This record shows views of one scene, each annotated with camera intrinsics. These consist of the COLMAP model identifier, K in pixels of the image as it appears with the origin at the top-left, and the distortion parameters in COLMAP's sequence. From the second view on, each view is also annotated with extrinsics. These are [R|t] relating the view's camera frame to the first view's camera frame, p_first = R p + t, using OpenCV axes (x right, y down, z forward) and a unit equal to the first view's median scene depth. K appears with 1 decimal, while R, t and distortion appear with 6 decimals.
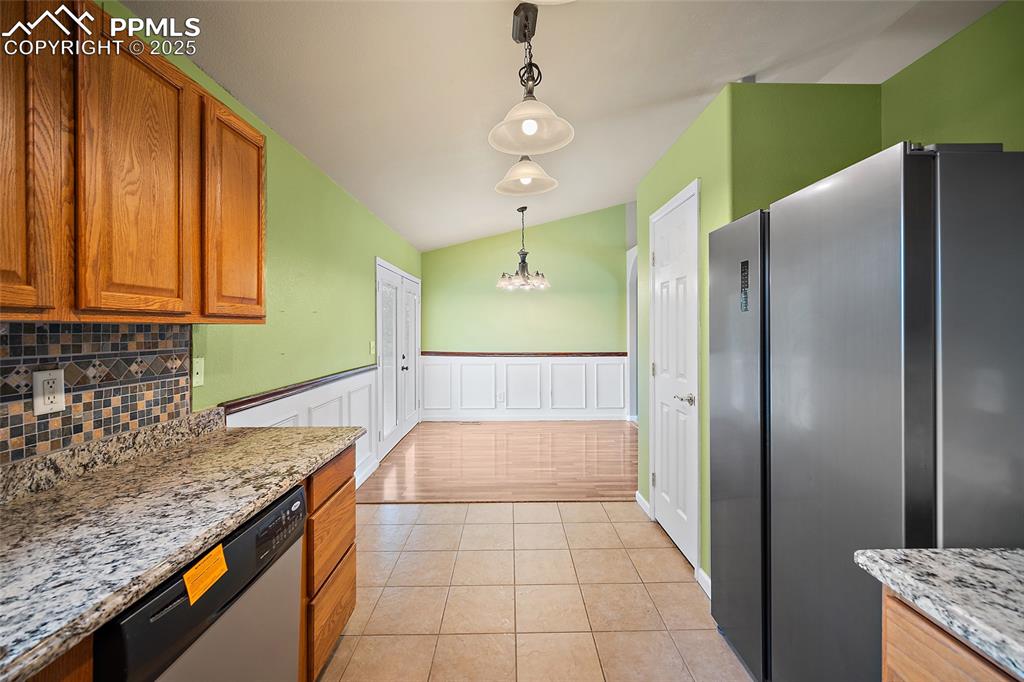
lens RADIAL K [[409.4, 0, 515.7], [0, 409.4, 328.4], [0, 0, 1]] dist [-0.001797, -0.000180]
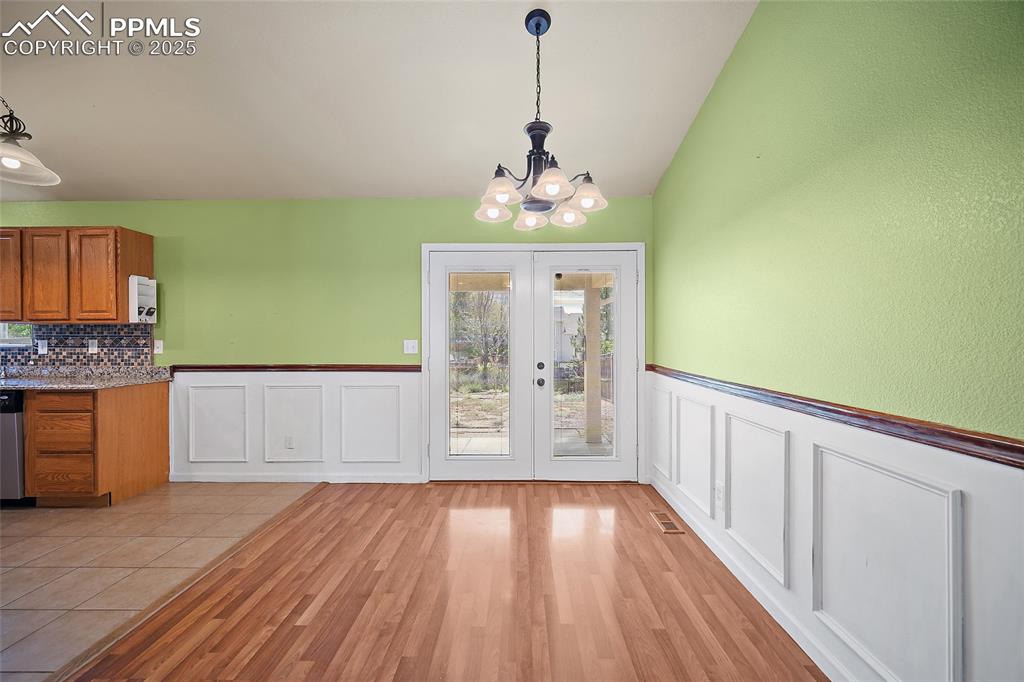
lens RADIAL K [[404.3, 0, 514.6], [0, 404.3, 341.7], [0, 0, 1]] dist [-0.002387, 0.000112]
pose [[-0.028547, 0.005896, -0.999575, 1.648767], [0.001522, 0.999982, 0.005854, 0.095389], [0.999591, -0.001354, -0.028556, 3.863614]]
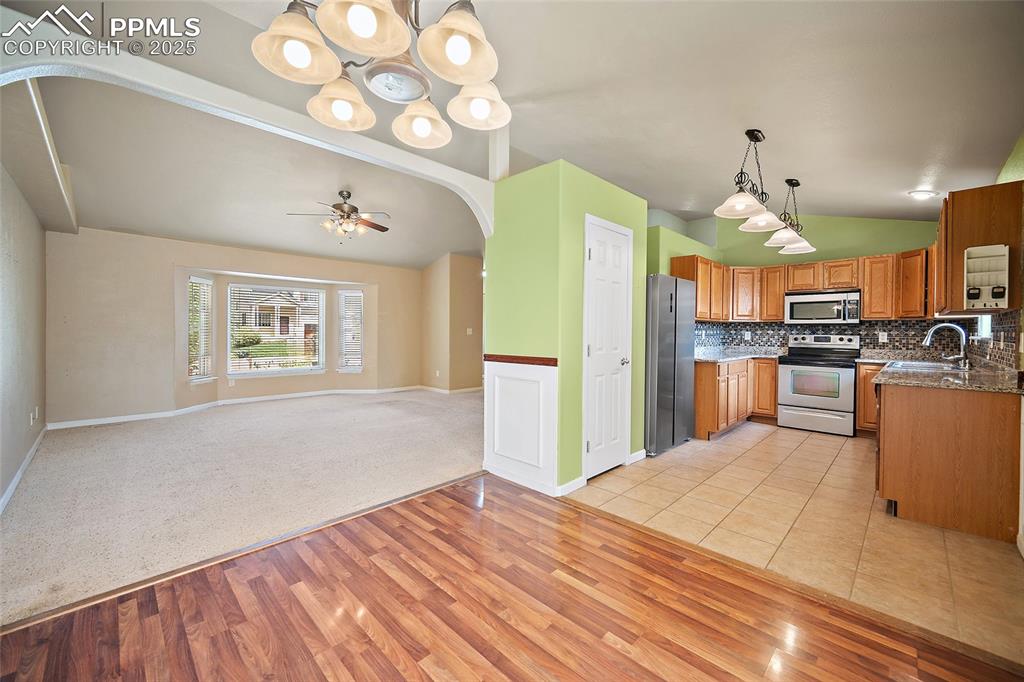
lens RADIAL K [[406.8, 0, 515.4], [0, 406.8, 336.4], [0, 0, 1]] dist [-0.002168, -0.000022]
pose [[-0.700666, -0.012304, 0.713383, -0.744144], [-0.005772, 0.999916, 0.011576, 0.107066], [-0.713466, 0.003993, -0.700679, 4.344728]]
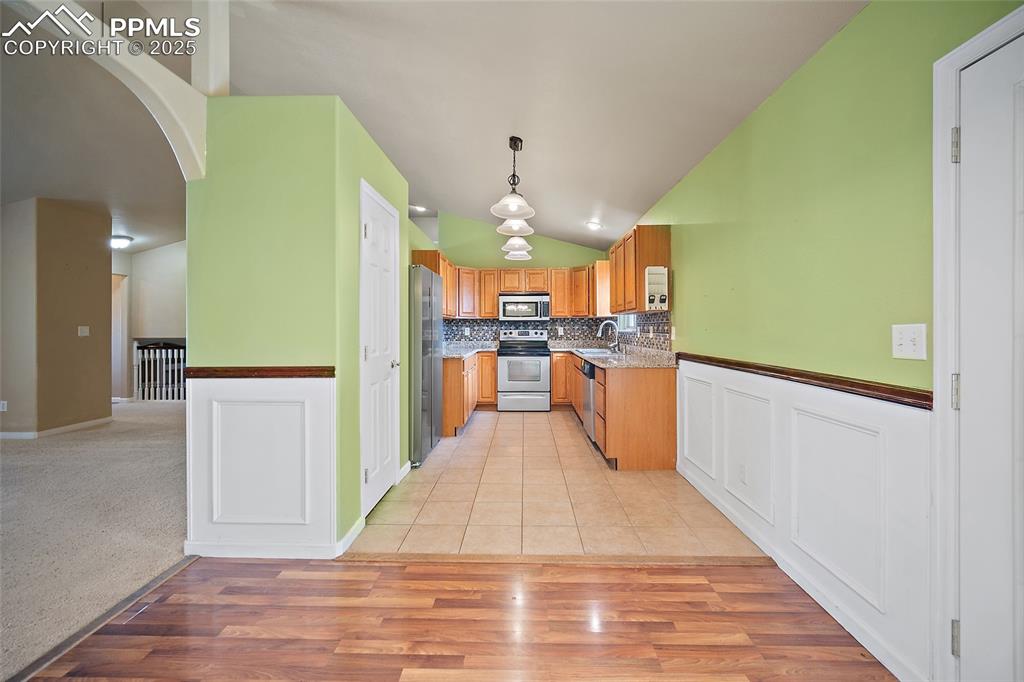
lens RADIAL K [[409.4, 0, 515.7], [0, 409.4, 328.4], [0, 0, 1]] dist [-0.001797, -0.000180]
pose [[-0.999236, 0.005615, 0.038685, -0.067874], [0.005621, 0.999984, 0.000026, 0.104042], [-0.038684, 0.000244, -0.999251, 4.219814]]
